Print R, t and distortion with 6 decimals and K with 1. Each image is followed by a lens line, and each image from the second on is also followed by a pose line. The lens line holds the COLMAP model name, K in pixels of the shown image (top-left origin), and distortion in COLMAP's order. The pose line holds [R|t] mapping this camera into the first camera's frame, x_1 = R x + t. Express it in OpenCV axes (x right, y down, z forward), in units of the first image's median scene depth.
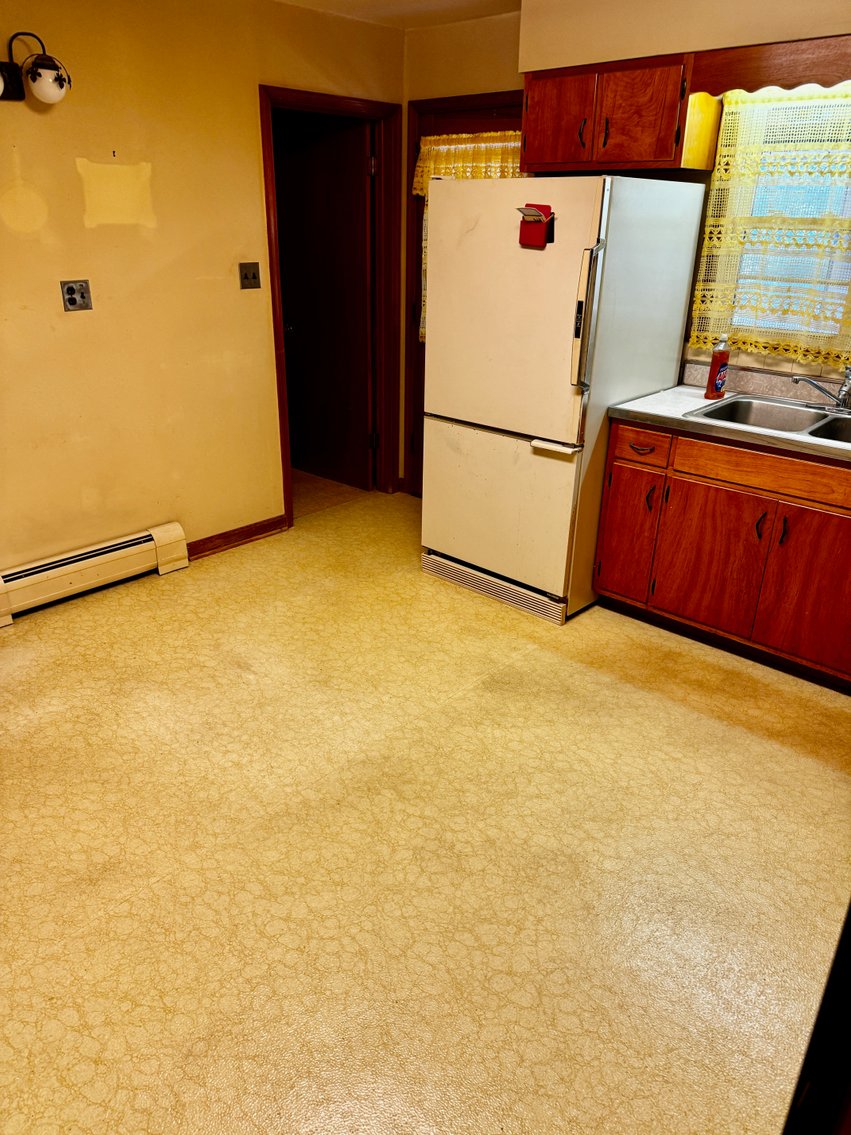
lens RADIAL K [[800.4, 0, 414.7], [0, 800.4, 554.0], [0, 0, 1]] dist [0.086486, -0.119479]
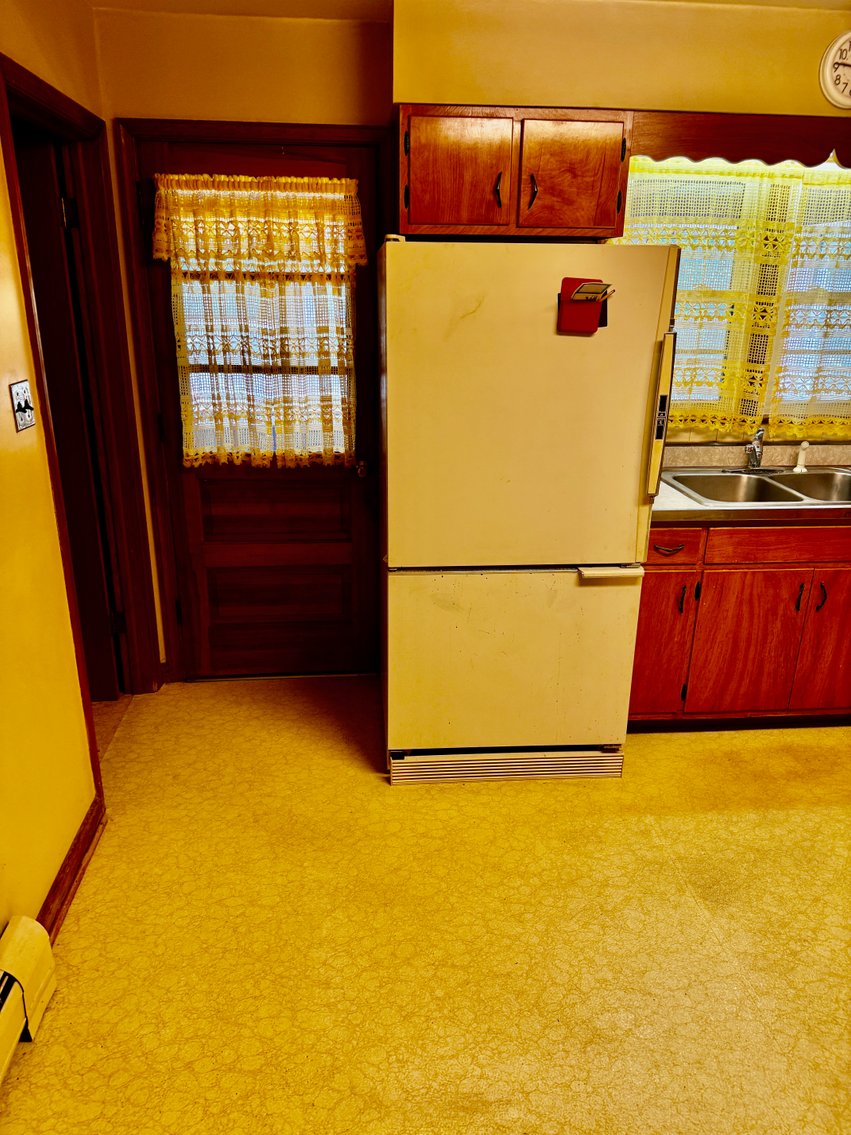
lens RADIAL K [[804.1, 0, 418.4], [0, 804.1, 567.1], [0, 0, 1]] dist [0.036564, -0.042392]
pose [[0.671903, -0.253575, 0.695878, -0.518780], [0.286649, 0.955374, 0.071362, -0.254603], [-0.682920, 0.151525, 0.714606, 0.567600]]
